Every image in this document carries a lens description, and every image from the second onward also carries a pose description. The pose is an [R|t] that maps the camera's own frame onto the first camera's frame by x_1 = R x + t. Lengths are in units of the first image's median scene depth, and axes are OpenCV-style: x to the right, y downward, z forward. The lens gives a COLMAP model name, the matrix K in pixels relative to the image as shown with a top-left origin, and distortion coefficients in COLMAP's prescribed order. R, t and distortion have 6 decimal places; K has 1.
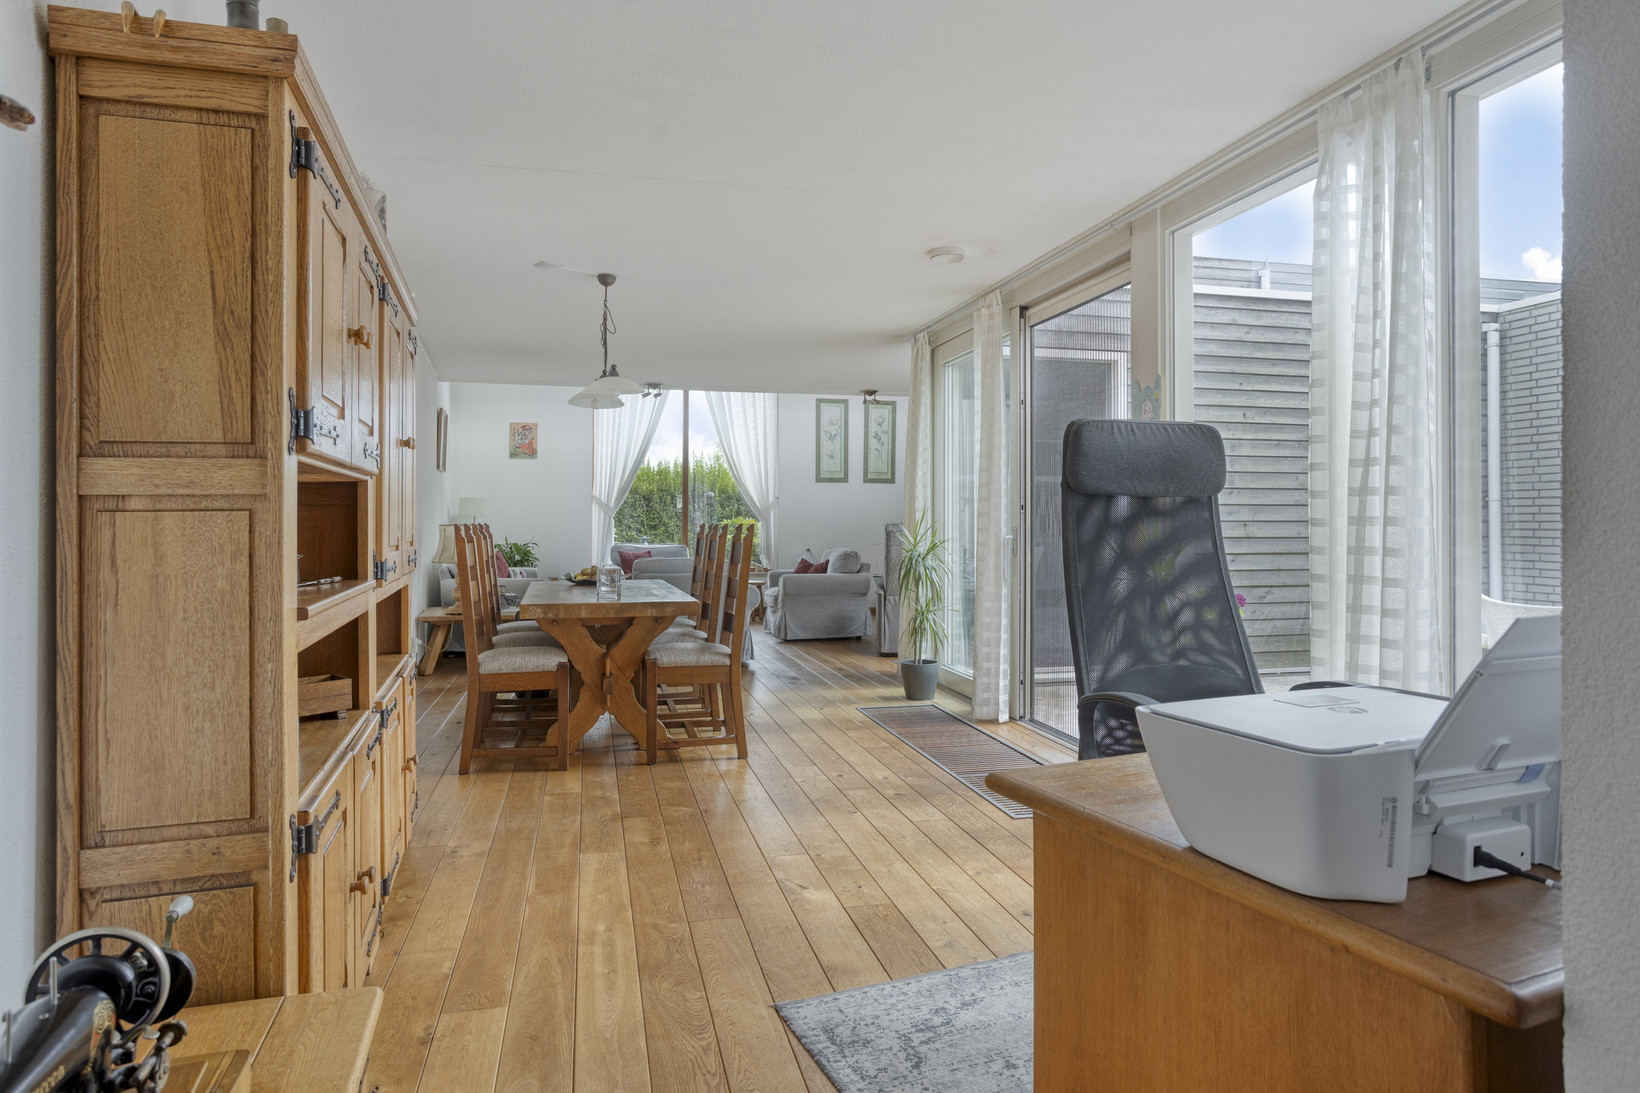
lens RADIAL K [[956.4, 0, 801.3], [0, 956.4, 522.9], [0, 0, 1]] dist [-0.053148, 0.048343]
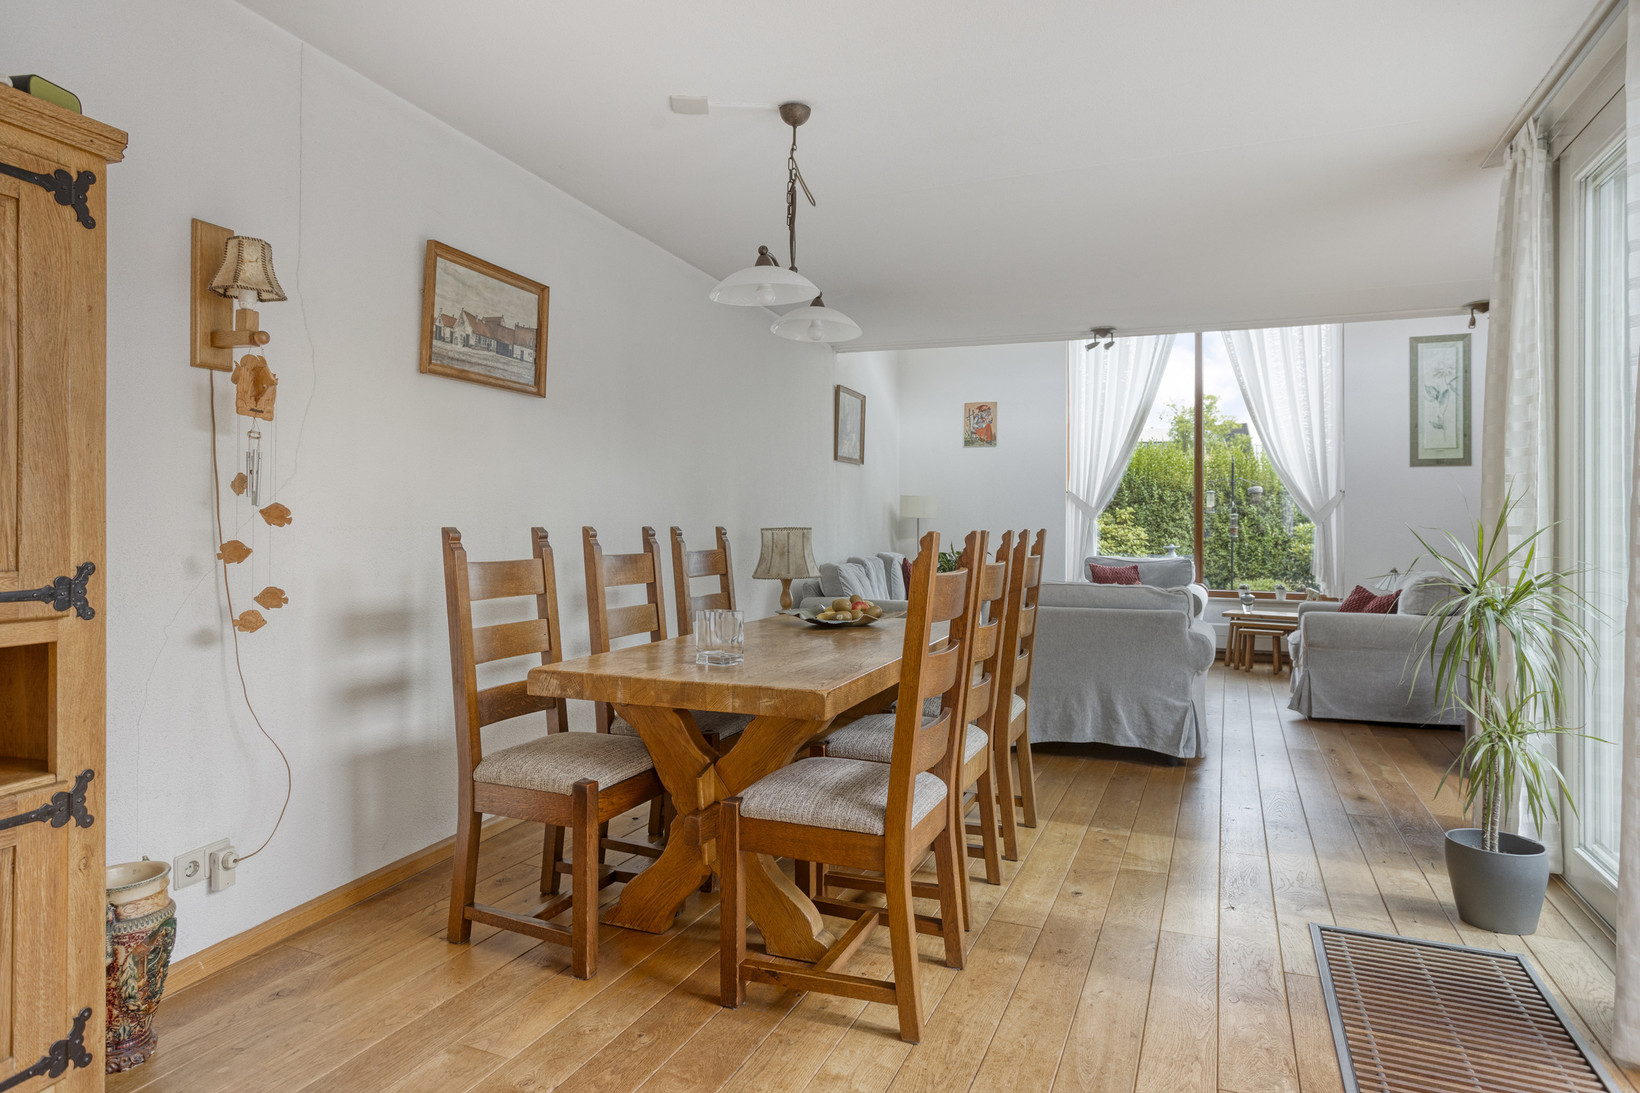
lens RADIAL K [[964.5, 0, 803.3], [0, 964.5, 512.2], [0, 0, 1]] dist [-0.051391, 0.045377]
pose [[0.803764, -0.001836, -0.594945, 0.073402], [-0.007034, 0.999896, -0.012589, -0.000762], [0.594907, 0.014304, 0.803668, 0.256502]]
